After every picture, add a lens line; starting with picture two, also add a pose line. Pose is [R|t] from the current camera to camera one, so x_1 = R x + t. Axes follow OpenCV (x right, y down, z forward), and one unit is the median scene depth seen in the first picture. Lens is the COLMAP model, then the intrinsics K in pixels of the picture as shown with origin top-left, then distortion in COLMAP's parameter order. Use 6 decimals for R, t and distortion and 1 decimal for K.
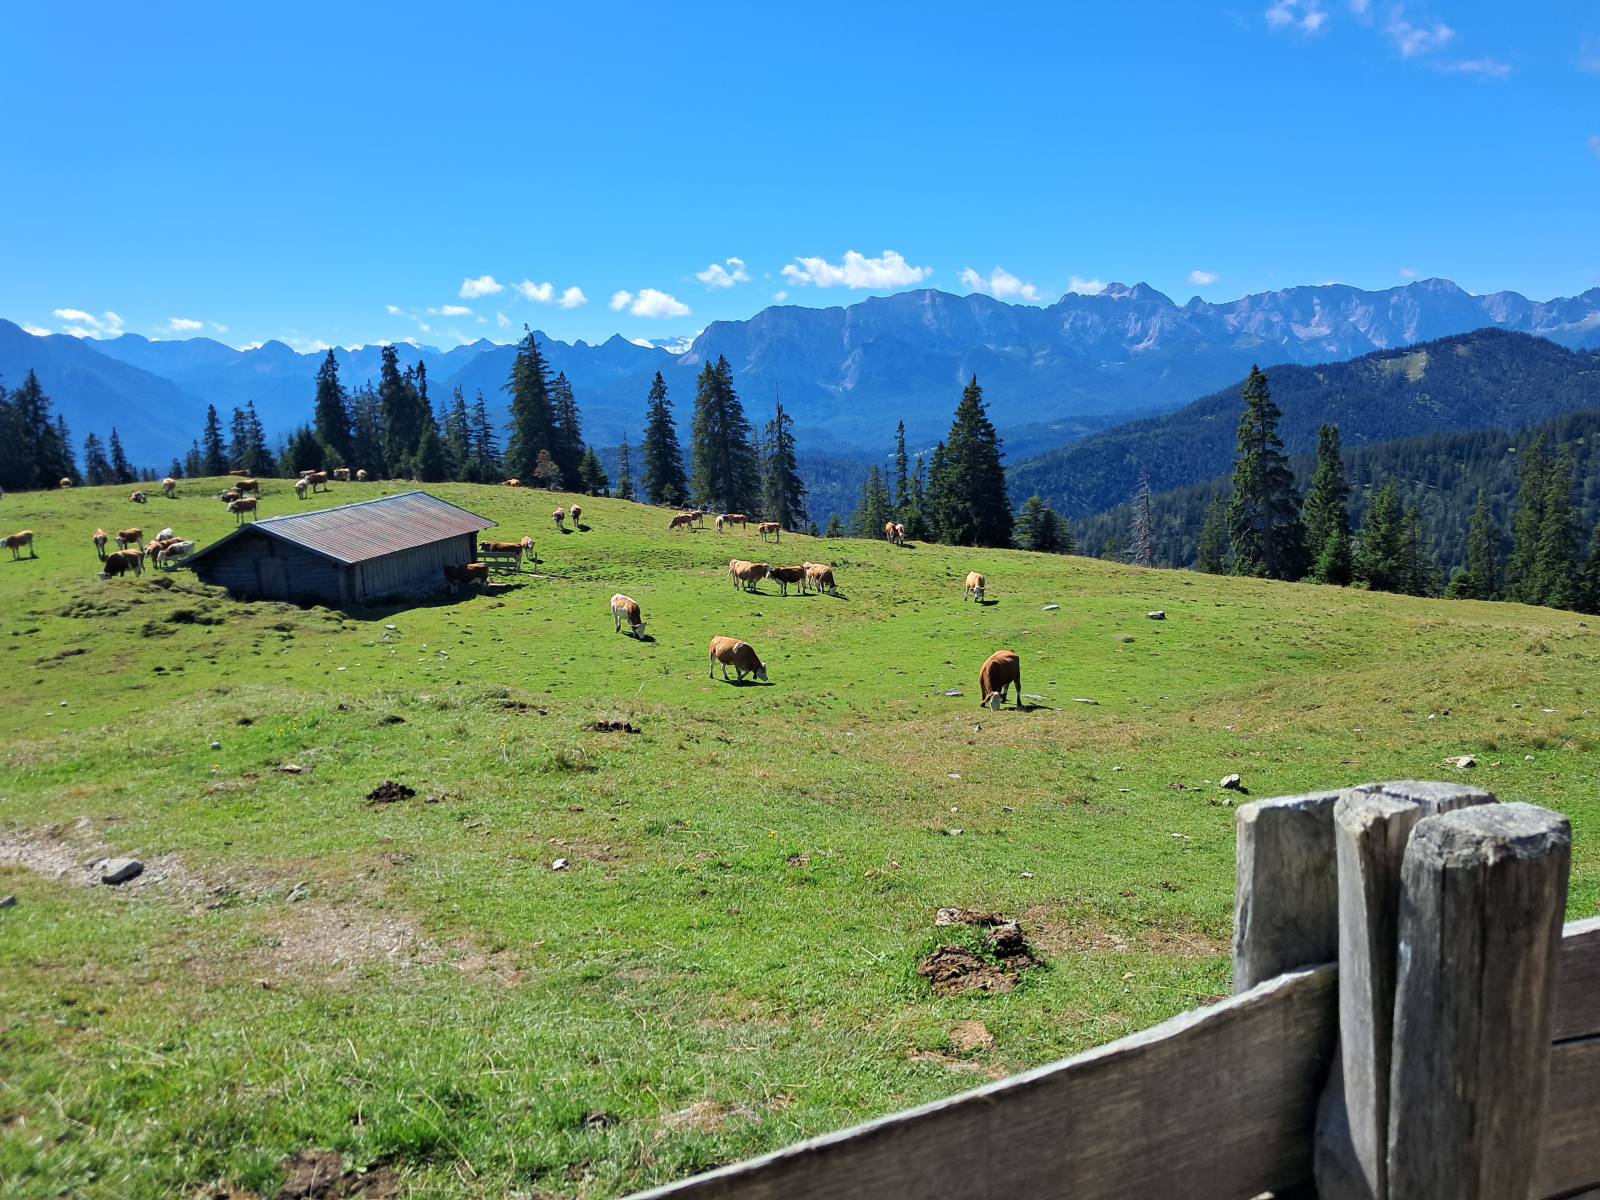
lens RADIAL K [[1244.0, 0, 831.3], [0, 1244.0, 597.0], [0, 0, 1]] dist [0.085740, -0.128444]
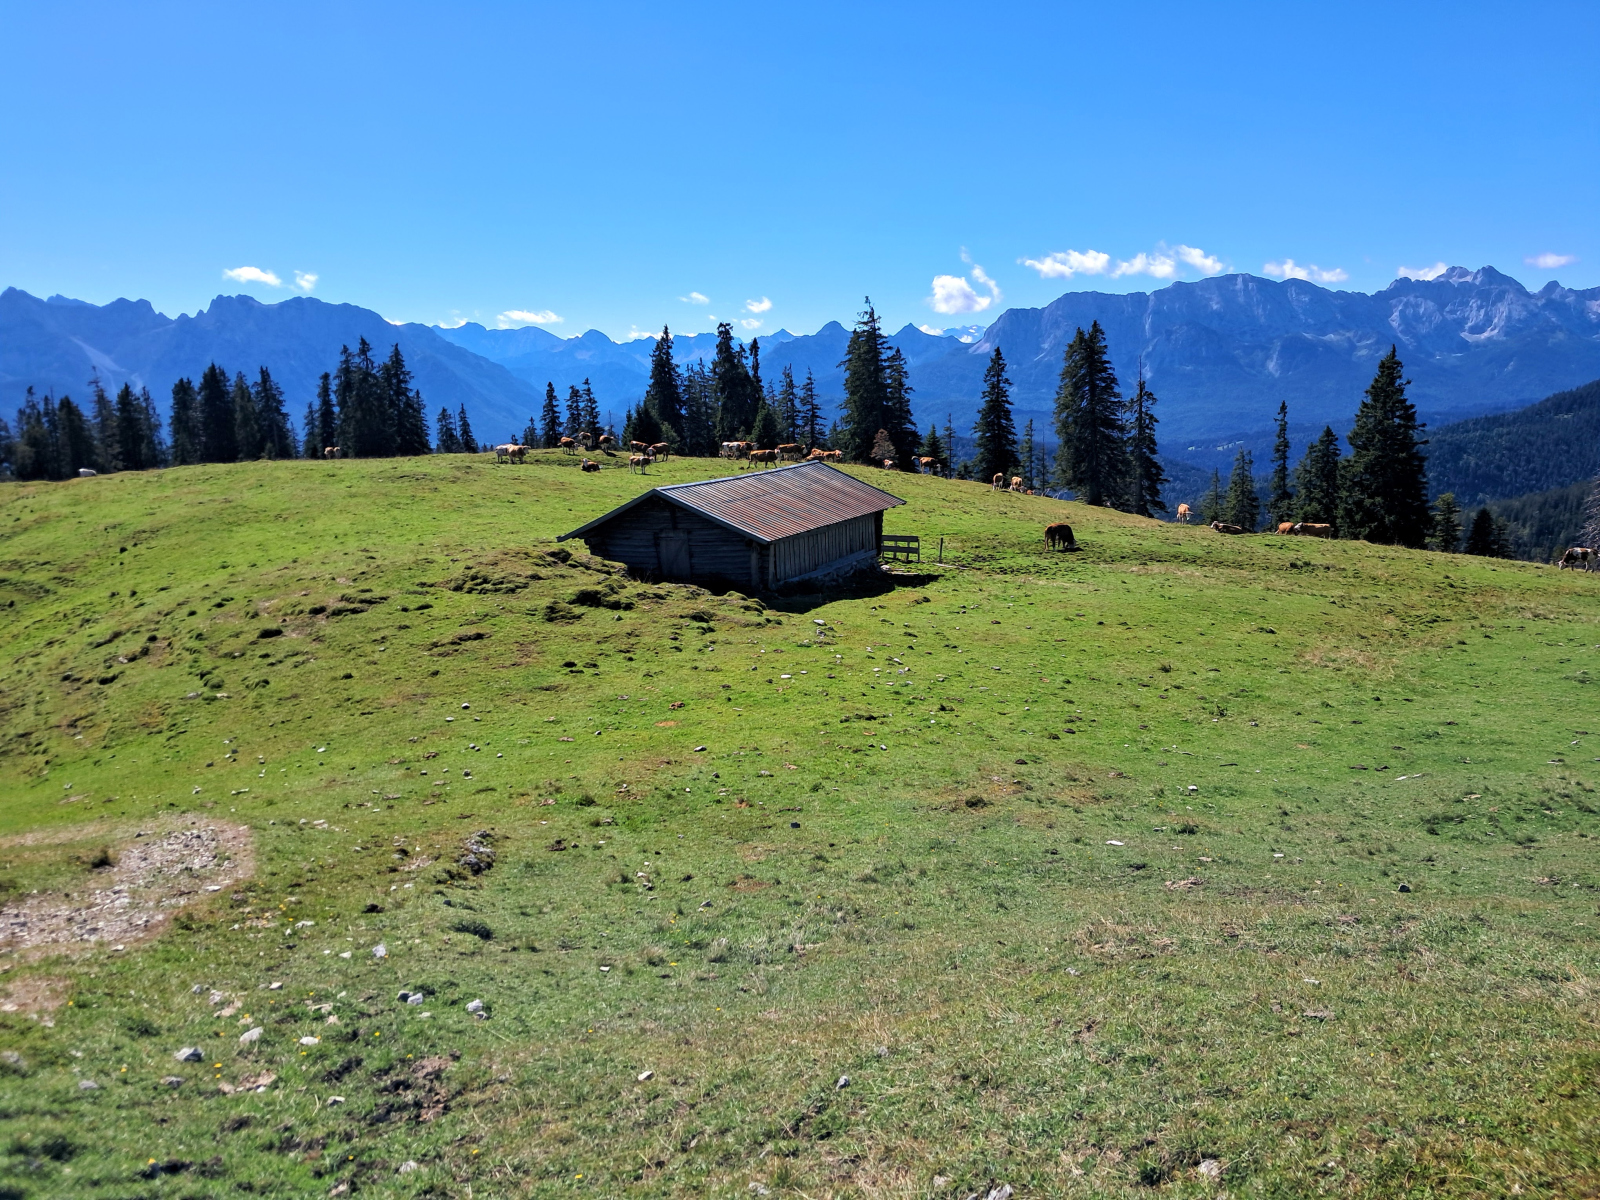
lens RADIAL K [[1238.8, 0, 815.1], [0, 1238.8, 580.3], [0, 0, 1]] dist [0.076469, -0.122582]
pose [[0.973111, 0.046726, -0.225546, -0.162800], [-0.048023, 0.998846, -0.000264, -0.002395], [0.225274, 0.011088, 0.974232, 0.211531]]
